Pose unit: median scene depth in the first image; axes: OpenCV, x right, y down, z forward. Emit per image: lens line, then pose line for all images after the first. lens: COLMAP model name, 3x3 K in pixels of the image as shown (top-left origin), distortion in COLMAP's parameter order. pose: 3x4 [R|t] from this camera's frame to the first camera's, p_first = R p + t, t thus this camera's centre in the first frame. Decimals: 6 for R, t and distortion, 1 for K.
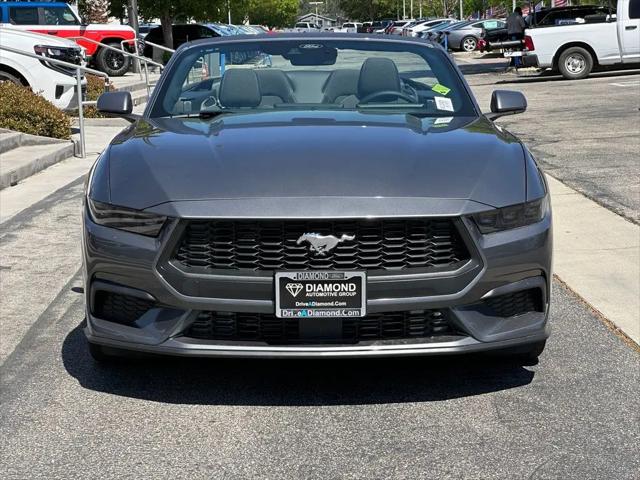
lens RADIAL K [[1472.1, 0, 321.1], [0, 1472.1, 244.5], [0, 0, 1]] dist [0.196821, 0.000000]
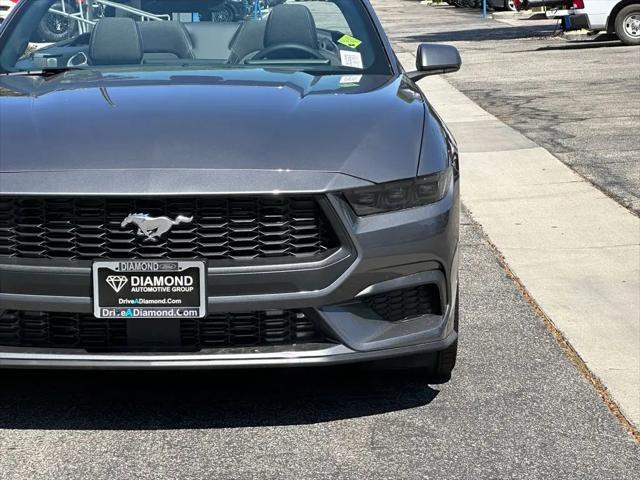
lens RADIAL K [[1869.2, 0, 317.7], [0, 1869.2, 239.7], [0, 0, 1]] dist [0.123402, 0.000000]
pose [[0.999778, 0.002477, -0.020922, 0.108990], [-0.002698, 0.999941, -0.010526, 0.016664], [0.020895, 0.010580, 0.999726, -0.015400]]
